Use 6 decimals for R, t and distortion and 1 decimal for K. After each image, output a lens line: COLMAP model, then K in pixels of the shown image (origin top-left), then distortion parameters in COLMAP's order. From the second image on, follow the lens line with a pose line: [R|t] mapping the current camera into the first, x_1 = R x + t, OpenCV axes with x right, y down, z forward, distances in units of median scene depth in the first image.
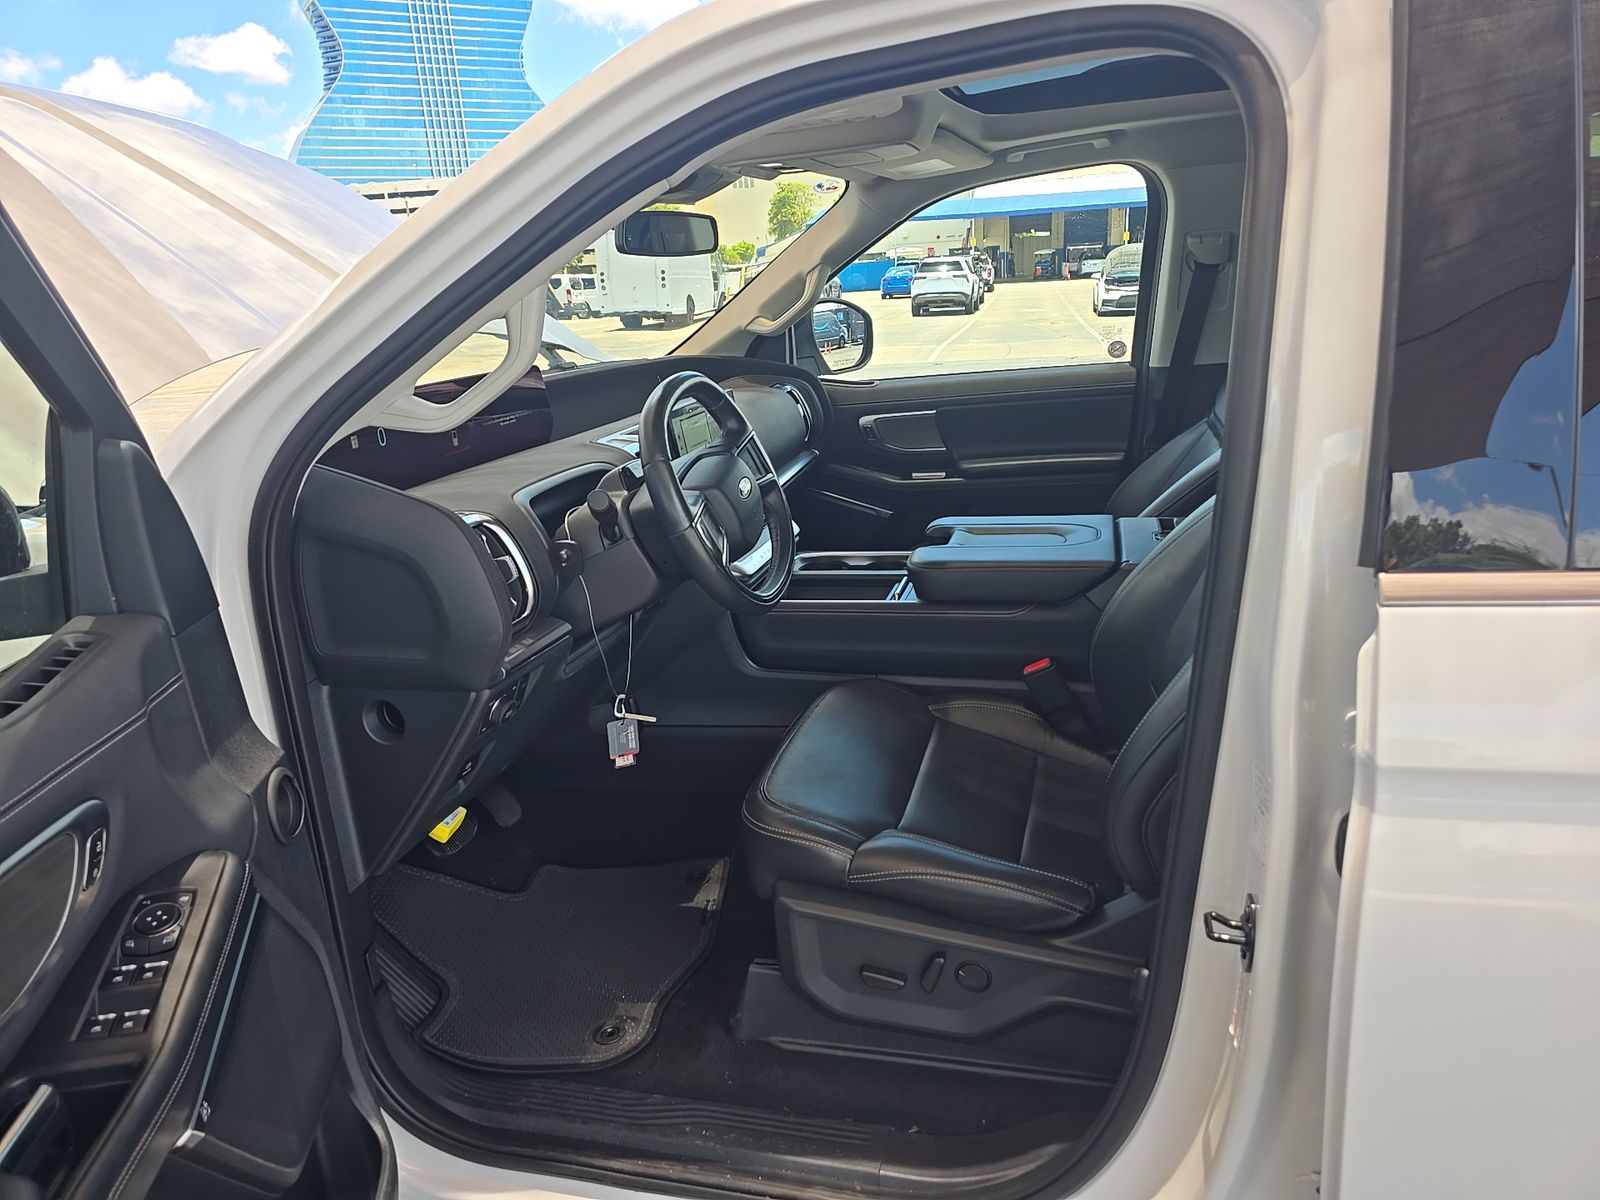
lens RADIAL K [[1089.5, 0, 800.0], [0, 1089.5, 600.0], [0, 0, 1]] dist [0.024991, -0.045480]
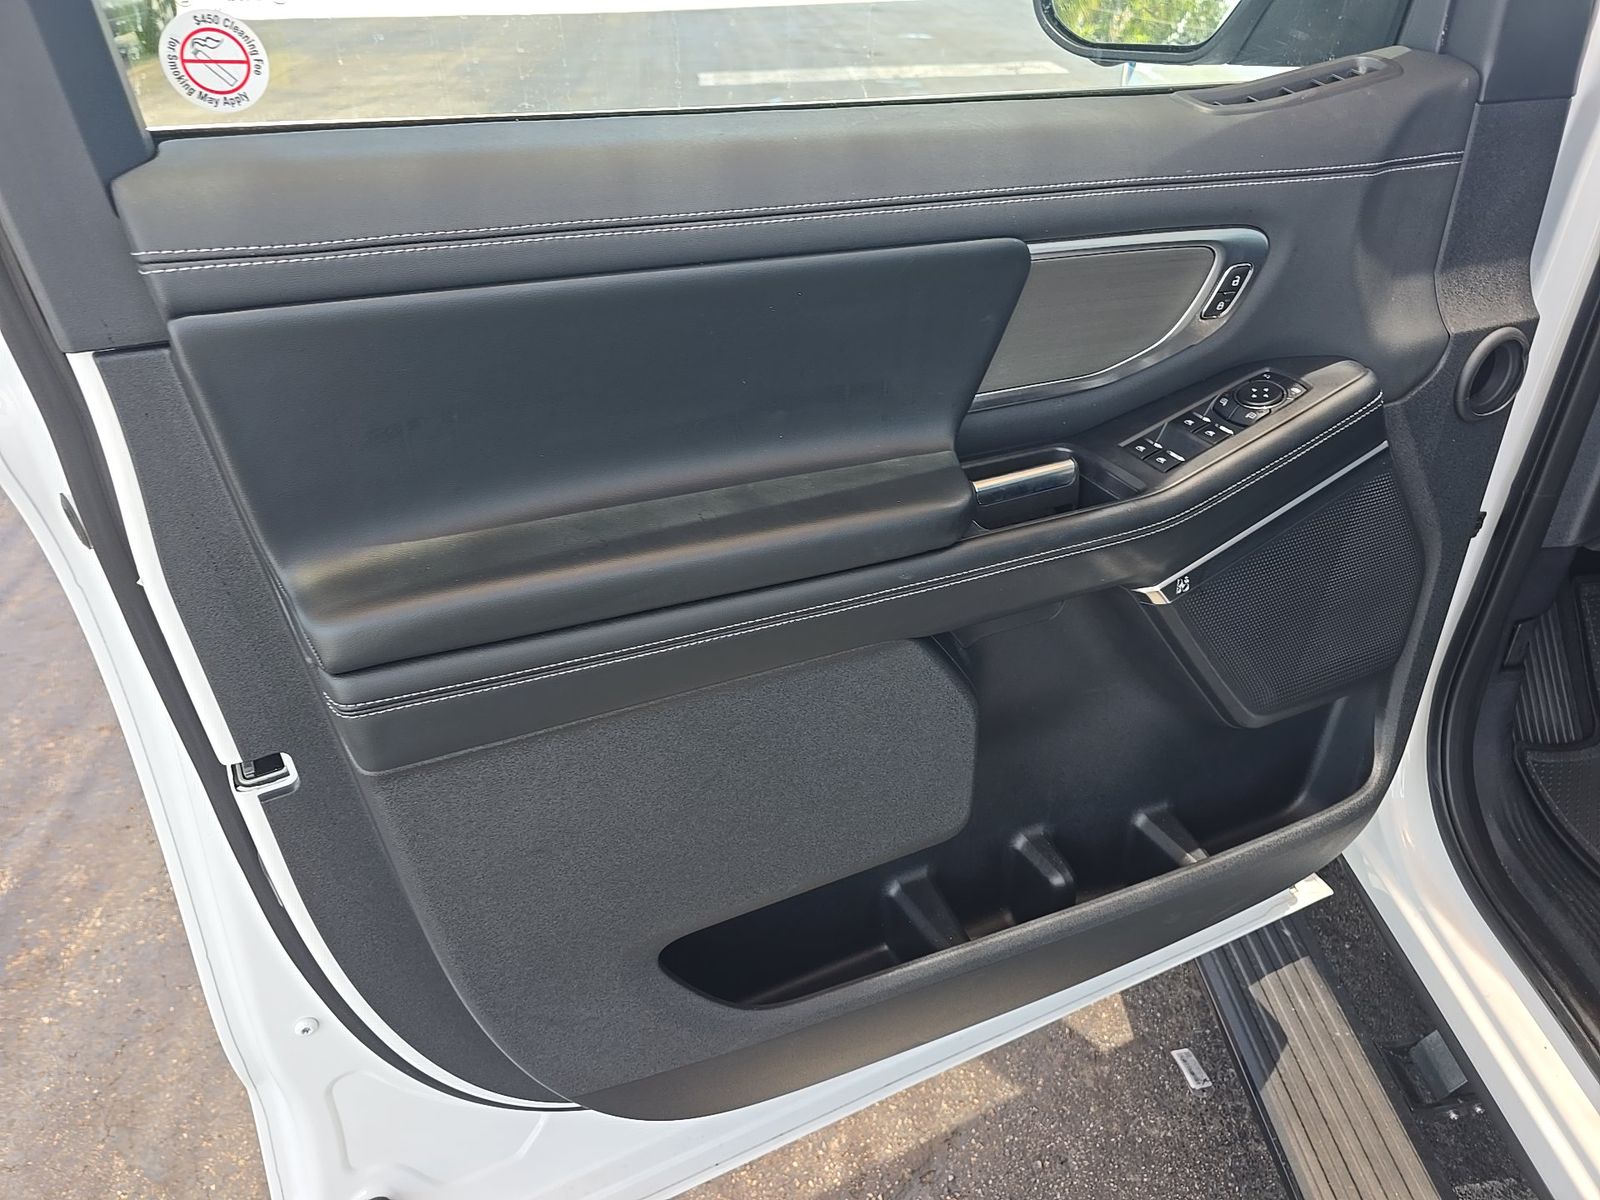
lens RADIAL K [[1089.5, 0, 800.0], [0, 1089.5, 600.0], [0, 0, 1]] dist [0.024991, -0.045480]
pose [[0.287260, 0.572956, -0.767596, 0.098700], [-0.282501, 0.816403, 0.503666, 0.066558], [0.915246, 0.072164, 0.396381, 0.245021]]
